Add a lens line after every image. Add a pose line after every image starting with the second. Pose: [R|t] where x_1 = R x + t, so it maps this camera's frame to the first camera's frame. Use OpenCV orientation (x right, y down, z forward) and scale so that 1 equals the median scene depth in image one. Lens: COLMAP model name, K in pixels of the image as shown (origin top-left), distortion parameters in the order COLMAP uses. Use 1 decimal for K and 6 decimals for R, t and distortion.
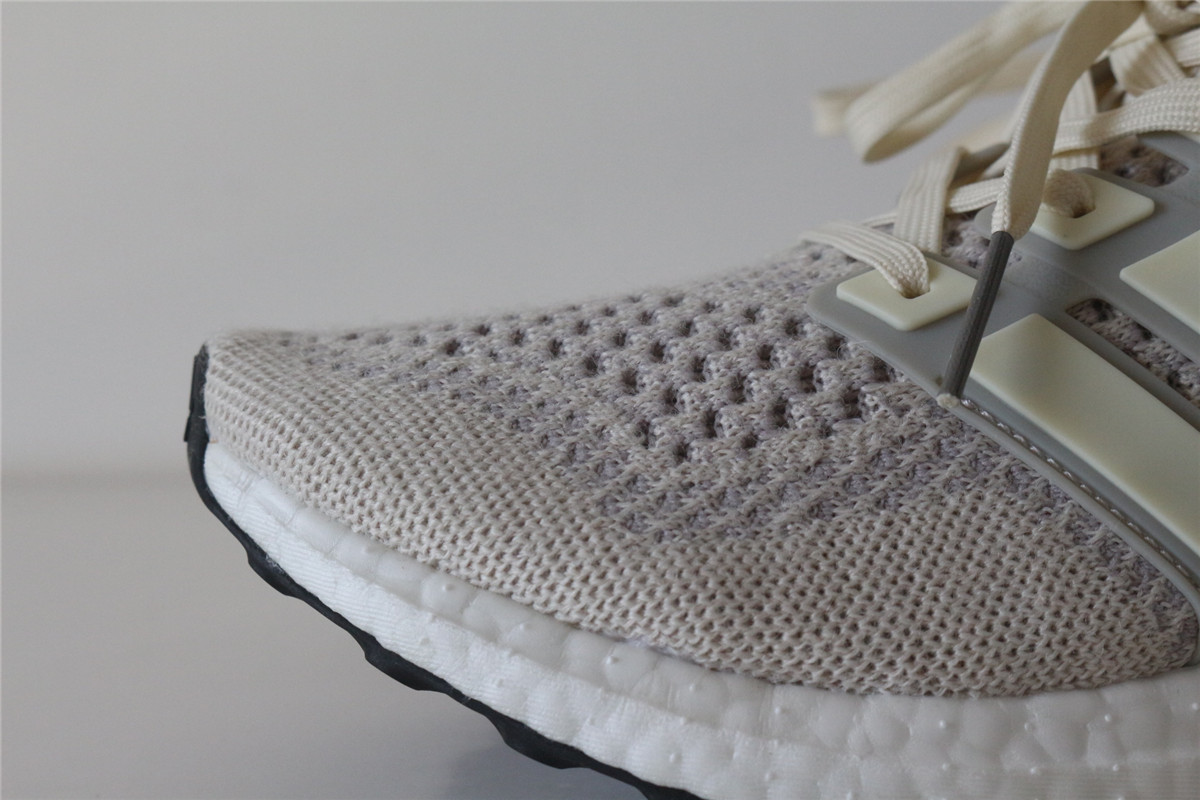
lens RADIAL K [[2214.4, 0, 588.8], [0, 2214.4, 410.2], [0, 0, 1]] dist [-0.038812, 0.000000]
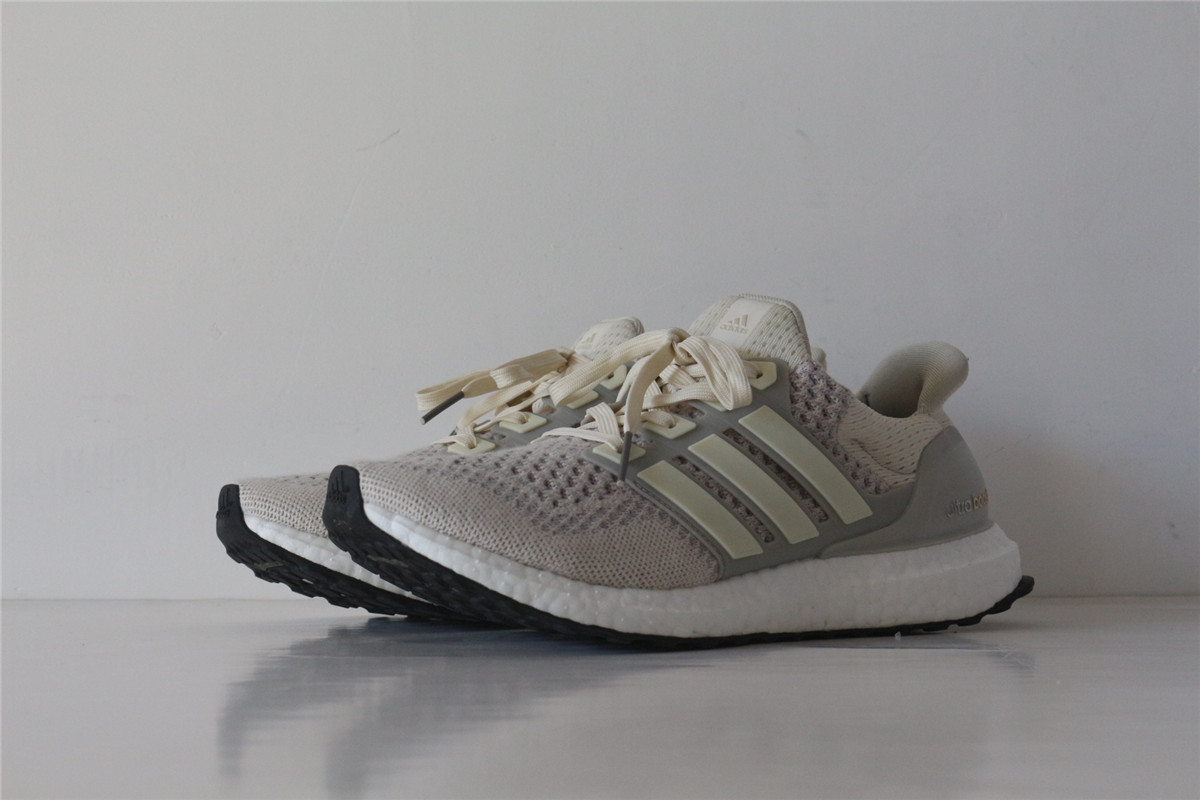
lens RADIAL K [[2214.4, 0, 600.9], [0, 2214.4, 401.4], [0, 0, 1]] dist [-0.038812, 0.000000]
pose [[0.905259, 0.041635, 0.422815, -1.115529], [0.007730, 0.993408, -0.114372, 0.213008], [-0.424789, 0.106805, 0.898970, -1.595358]]
